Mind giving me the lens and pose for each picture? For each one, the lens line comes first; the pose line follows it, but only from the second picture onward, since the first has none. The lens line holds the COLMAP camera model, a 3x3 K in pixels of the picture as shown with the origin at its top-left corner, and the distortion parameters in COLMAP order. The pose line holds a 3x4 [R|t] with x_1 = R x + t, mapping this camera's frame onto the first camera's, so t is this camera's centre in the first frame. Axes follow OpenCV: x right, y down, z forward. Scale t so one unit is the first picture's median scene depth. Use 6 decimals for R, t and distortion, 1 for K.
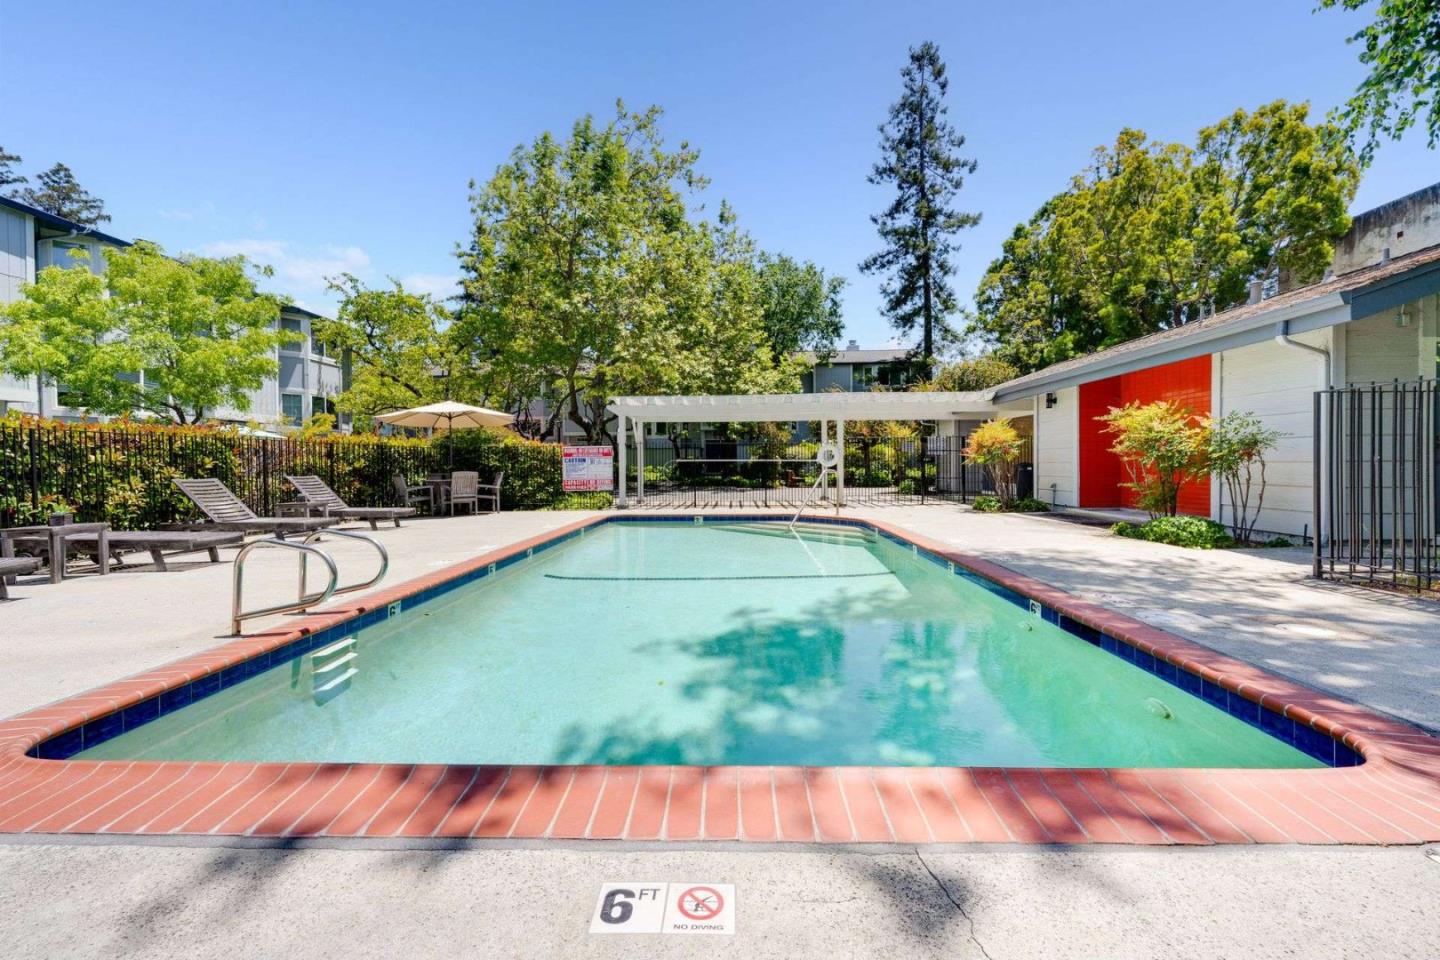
lens RADIAL K [[588.8, 0, 719.8], [0, 588.8, 474.5], [0, 0, 1]] dist [-0.002400, -0.000236]
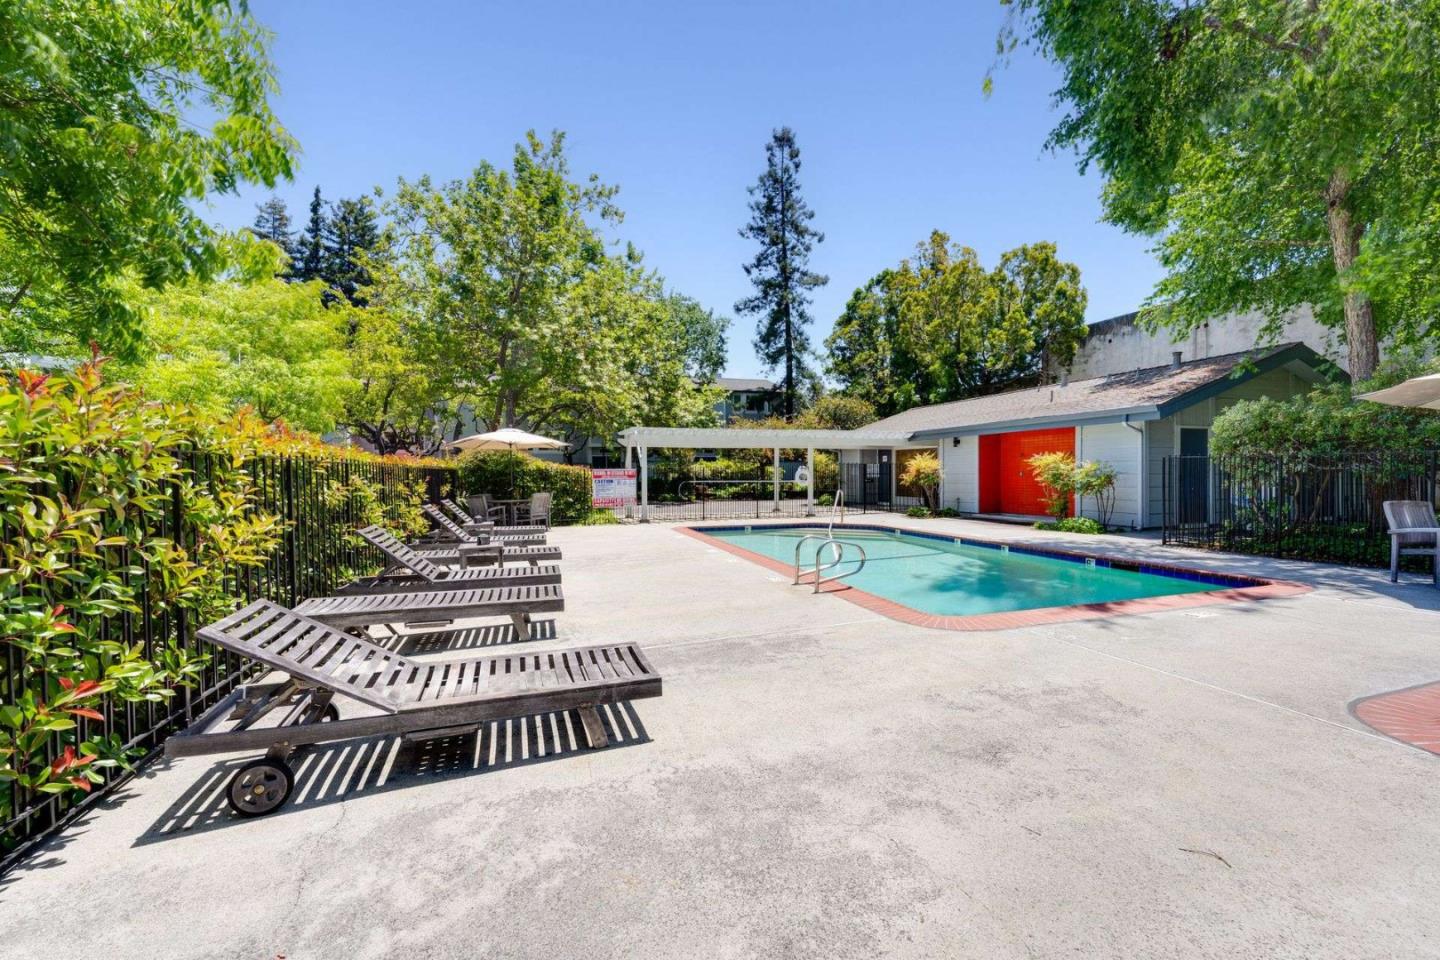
lens RADIAL K [[588.8, 0, 719.6], [0, 588.8, 475.9], [0, 0, 1]] dist [-0.002400, -0.000236]
pose [[0.939913, 0.001028, 0.341413, -0.194934], [0.004745, 0.999860, -0.016073, -0.007179], [-0.341381, 0.016727, 0.939776, -0.073208]]
